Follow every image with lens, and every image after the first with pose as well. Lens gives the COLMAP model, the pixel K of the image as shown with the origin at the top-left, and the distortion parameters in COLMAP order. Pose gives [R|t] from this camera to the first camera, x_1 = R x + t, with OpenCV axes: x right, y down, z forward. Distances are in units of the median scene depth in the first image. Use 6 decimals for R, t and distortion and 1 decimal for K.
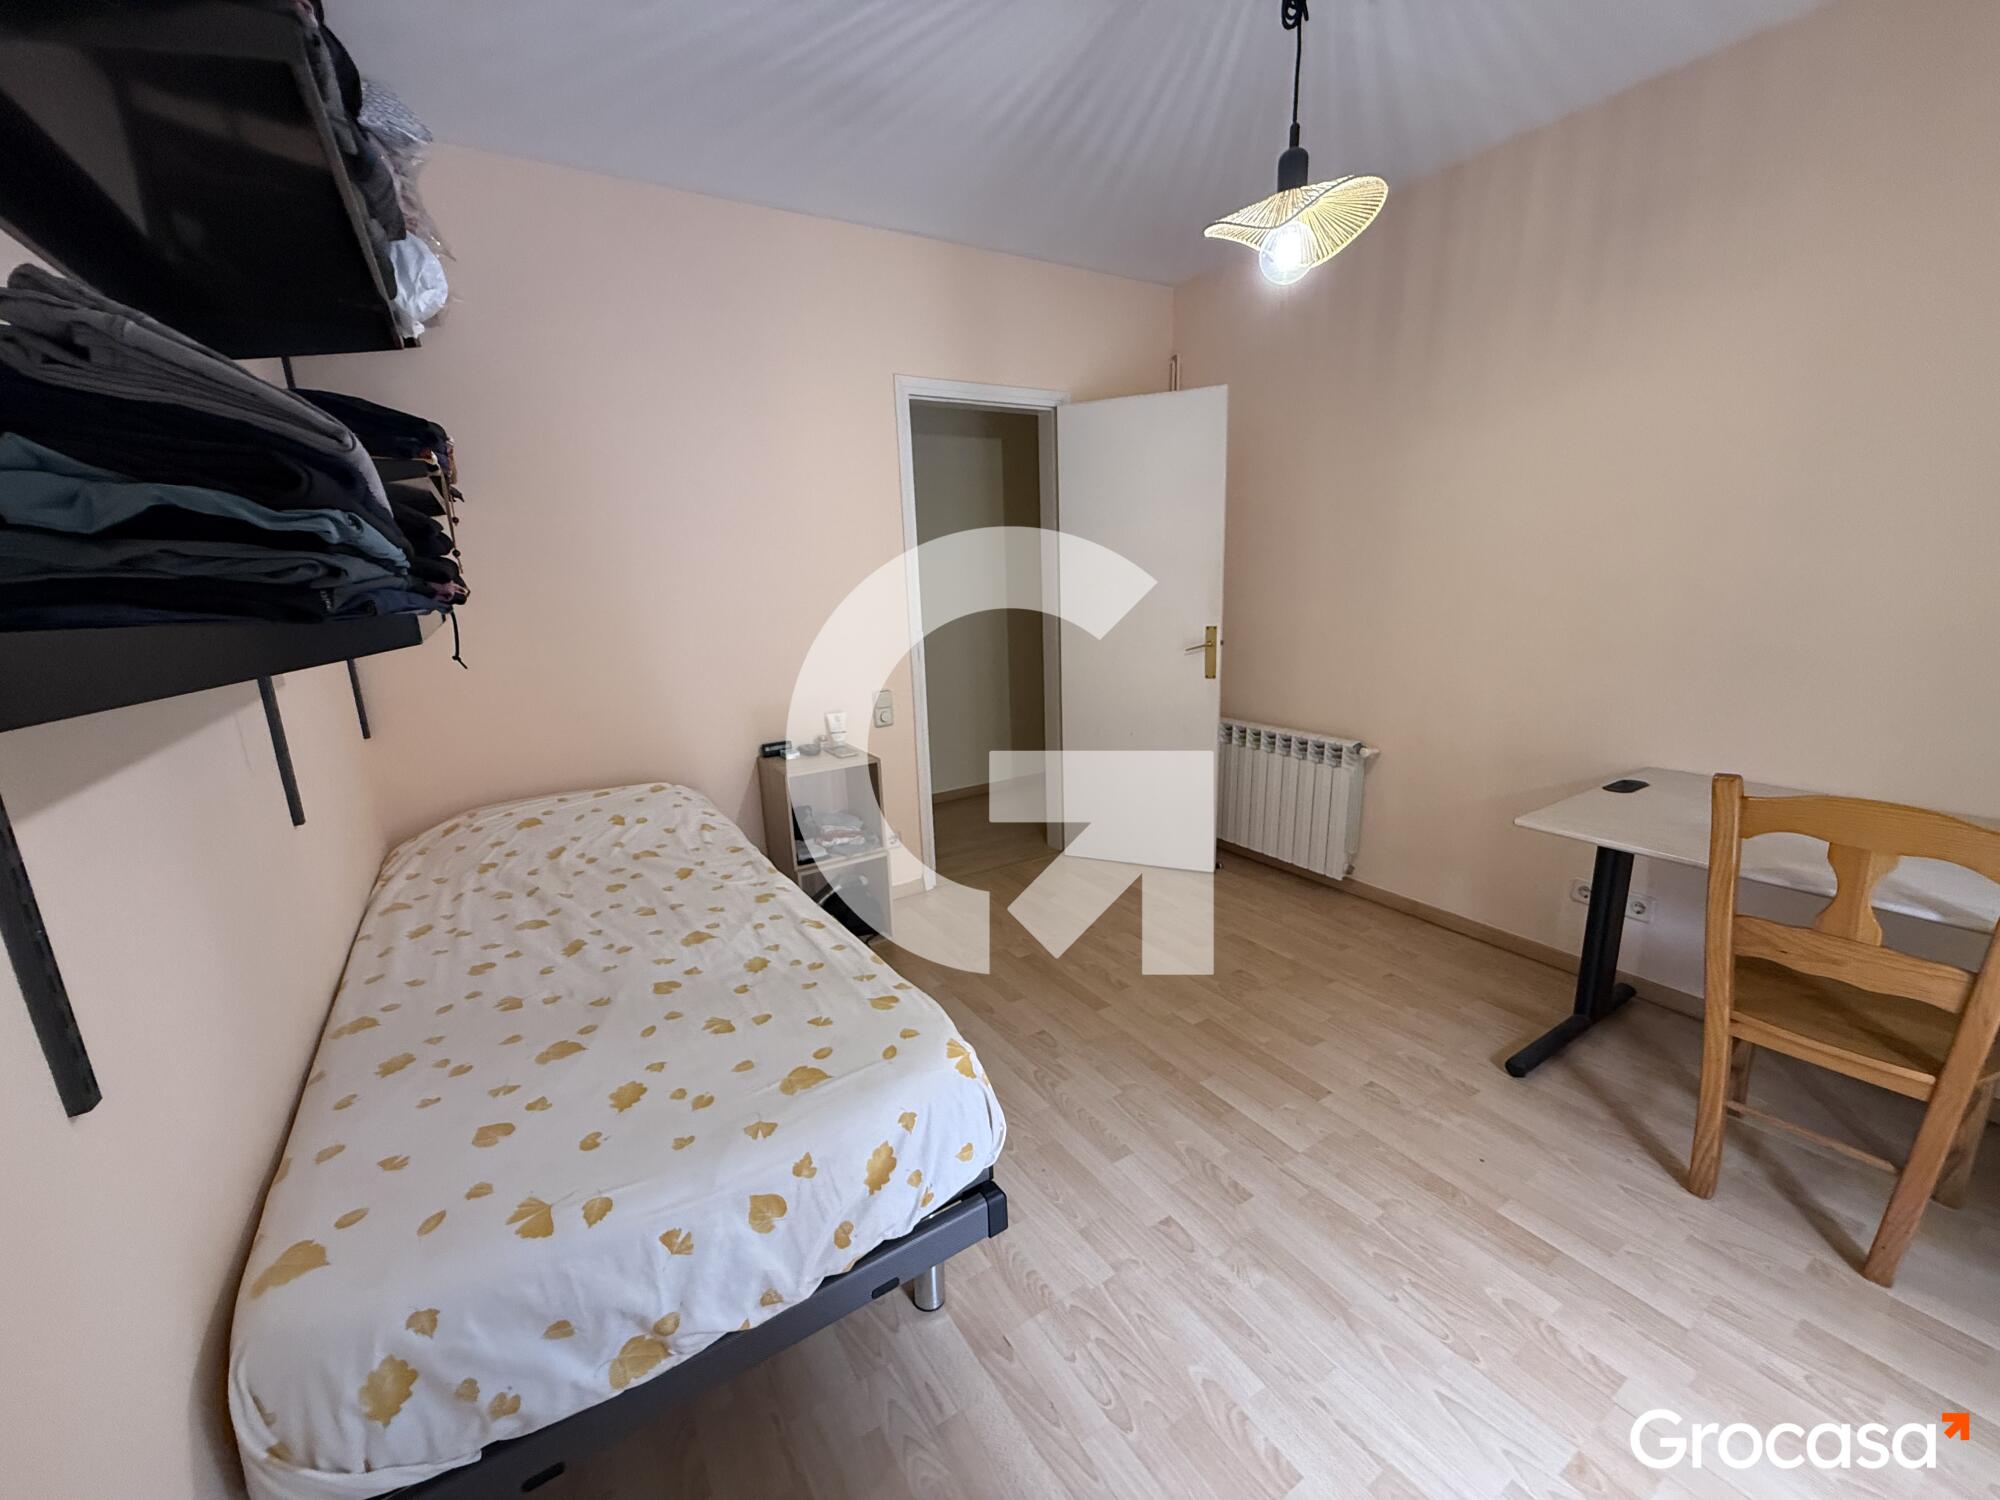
lens RADIAL K [[795.8, 0, 999.8], [0, 795.8, 758.1], [0, 0, 1]] dist [0.000296, -0.000042]
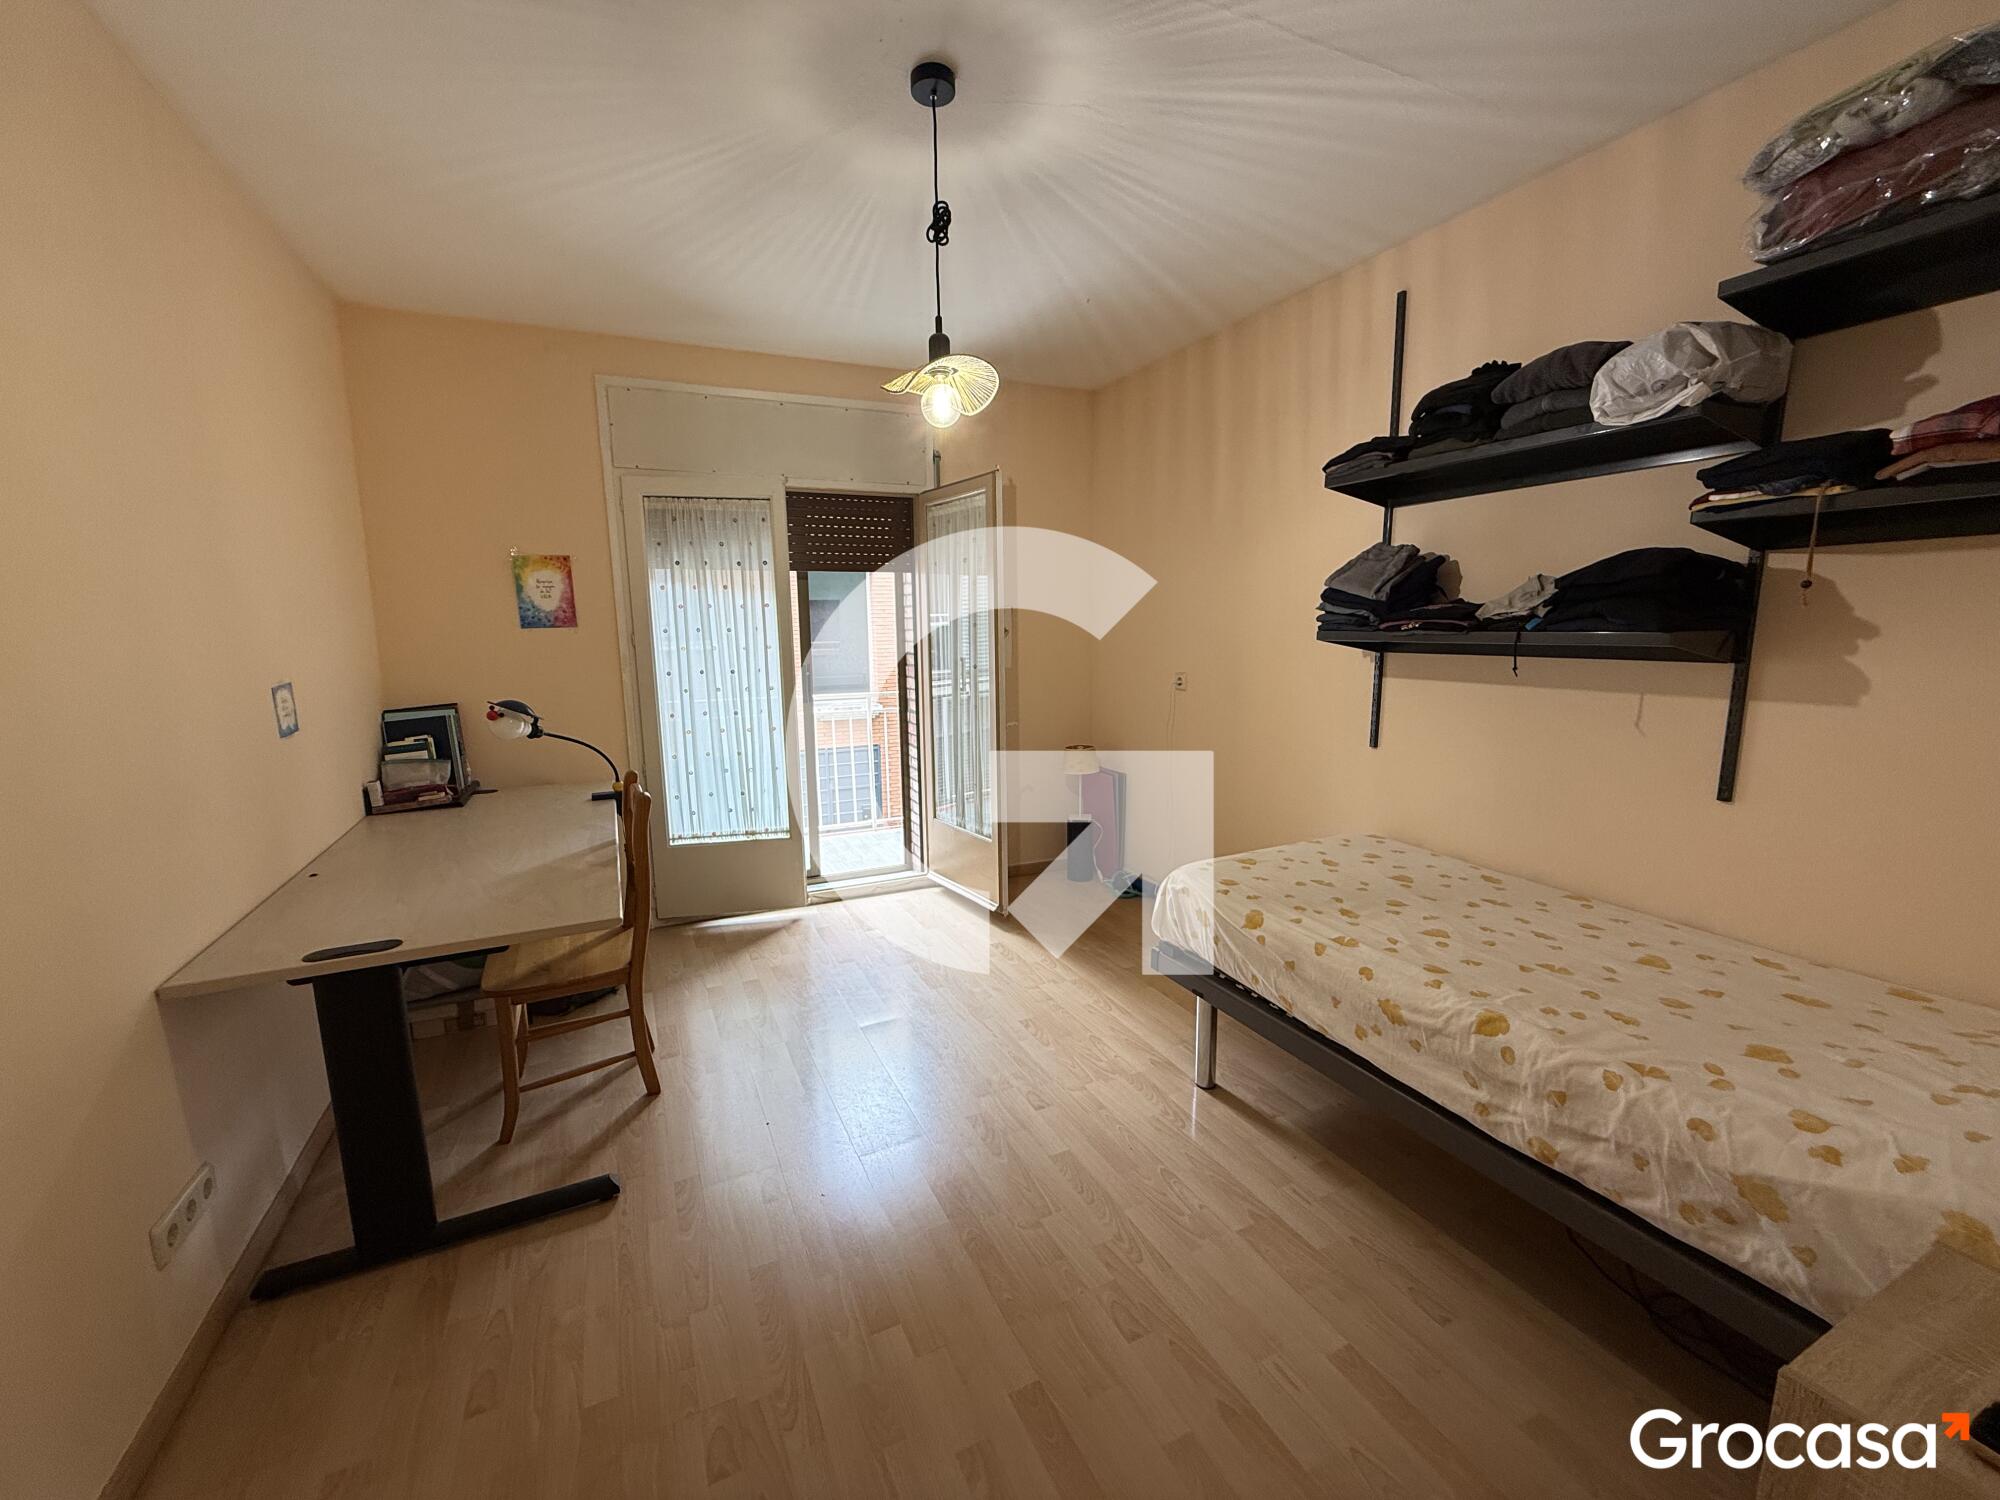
lens RADIAL K [[795.8, 0, 993.4], [0, 795.8, 750.2], [0, 0, 1]] dist [0.000296, -0.000042]
pose [[-0.991344, 0.026381, 0.128610, 0.111797], [0.073867, 0.921919, 0.380274, -0.571303], [-0.108536, 0.386483, -0.915888, 2.300037]]
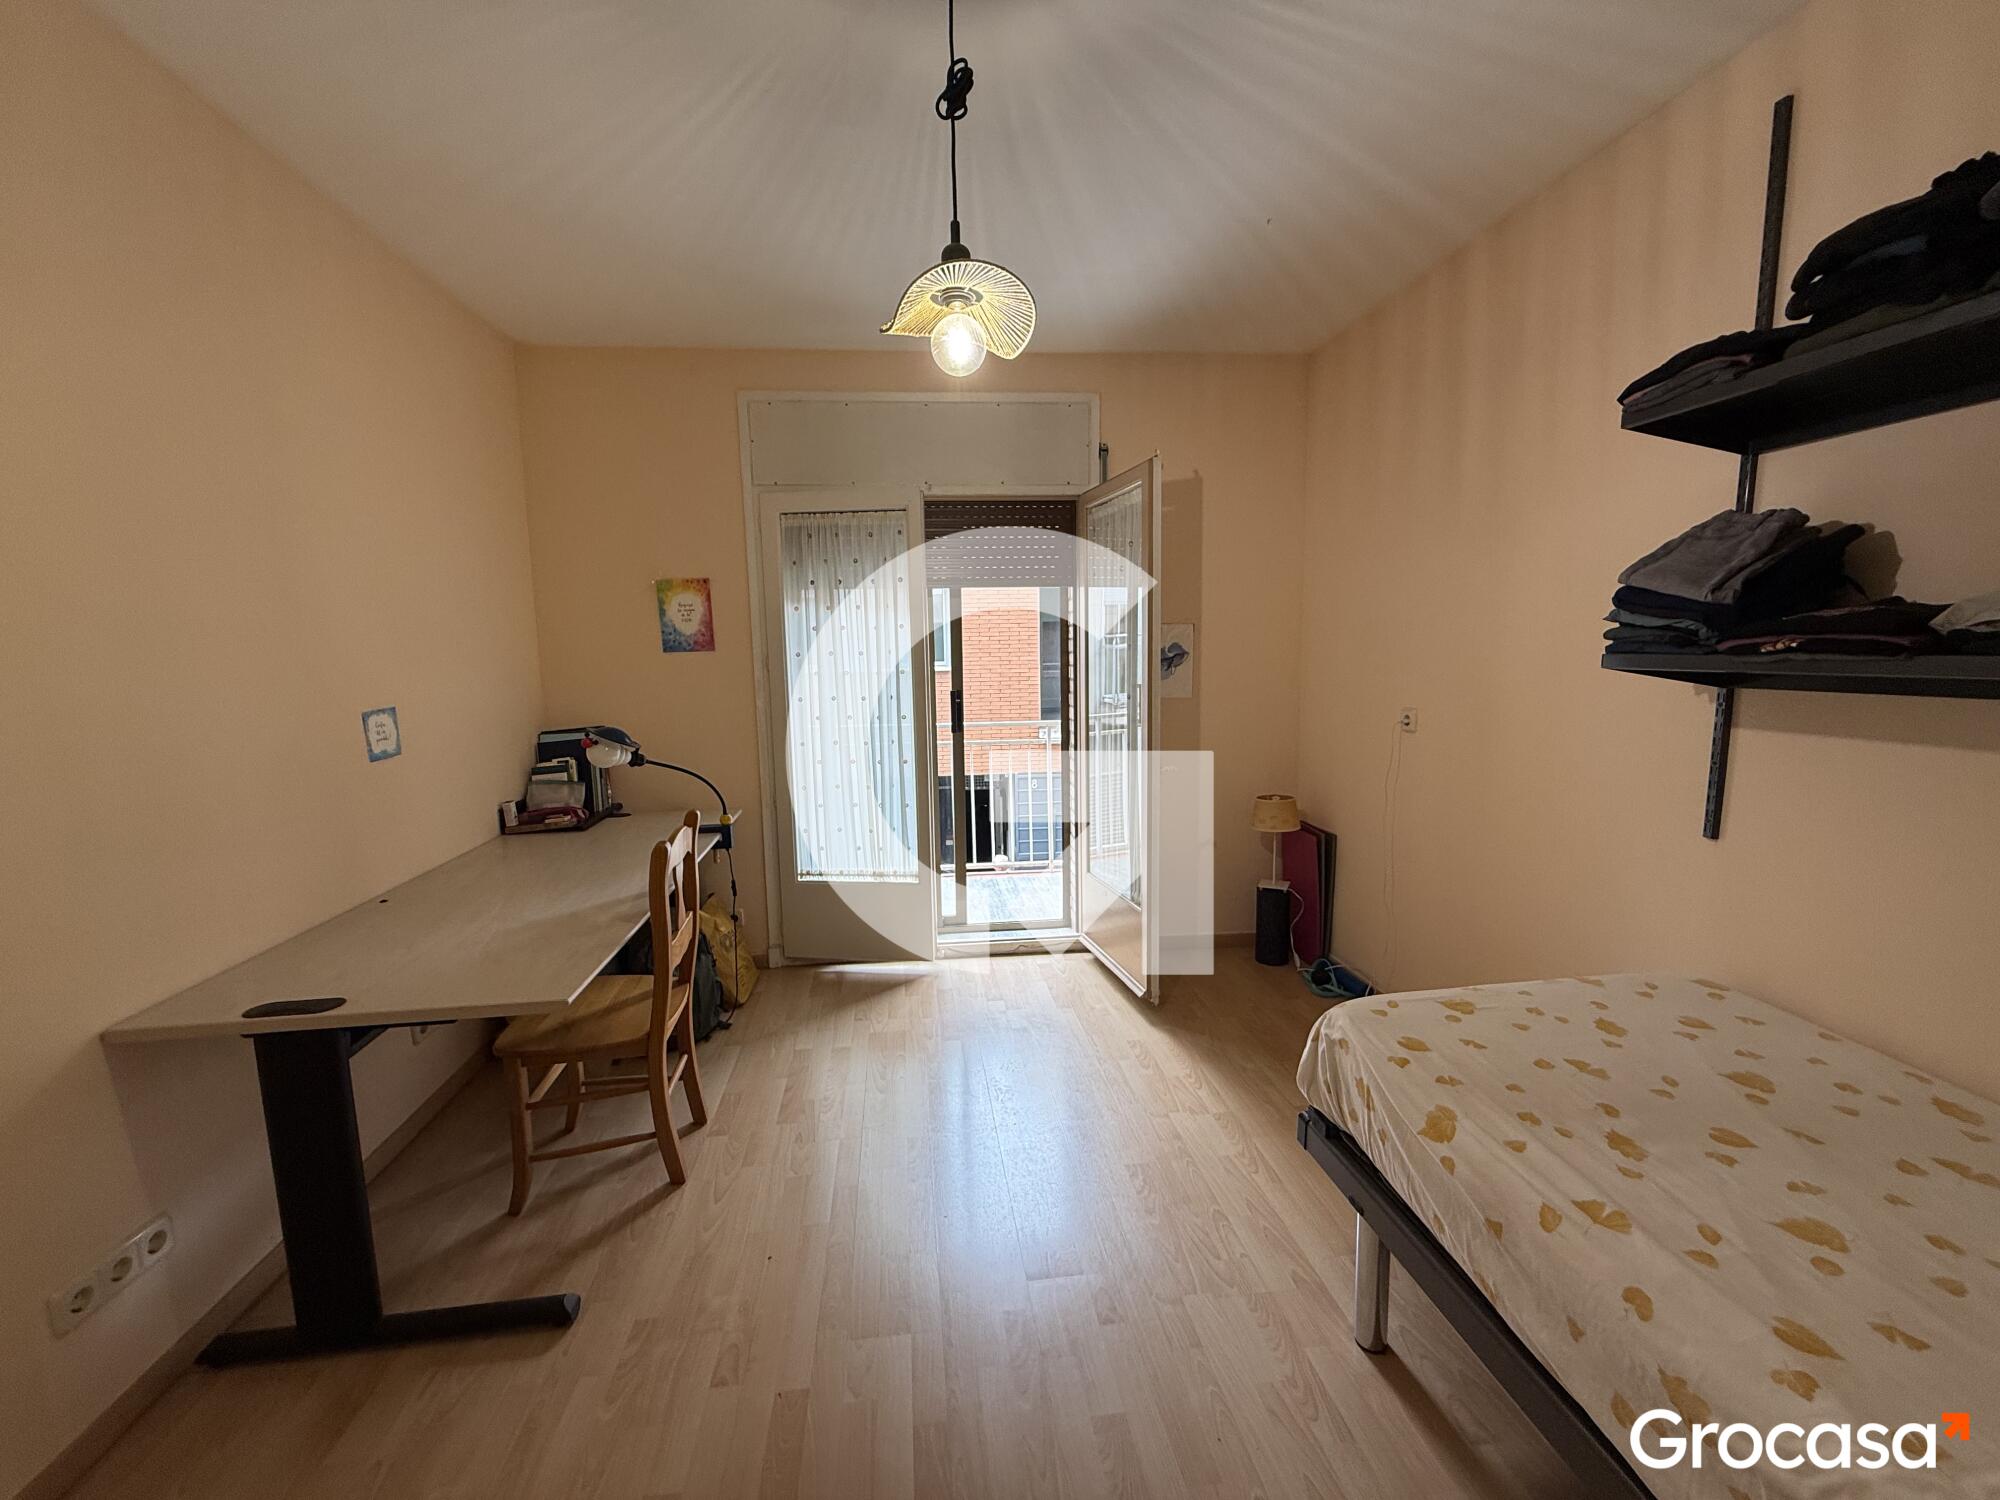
lens RADIAL K [[795.8, 0, 992.4], [0, 795.8, 751.7], [0, 0, 1]] dist [0.000296, -0.000042]
pose [[-0.900151, -0.006024, 0.435536, -0.093443], [0.149734, 0.934688, 0.322394, -0.454193], [-0.409032, 0.355418, -0.840459, 1.855279]]
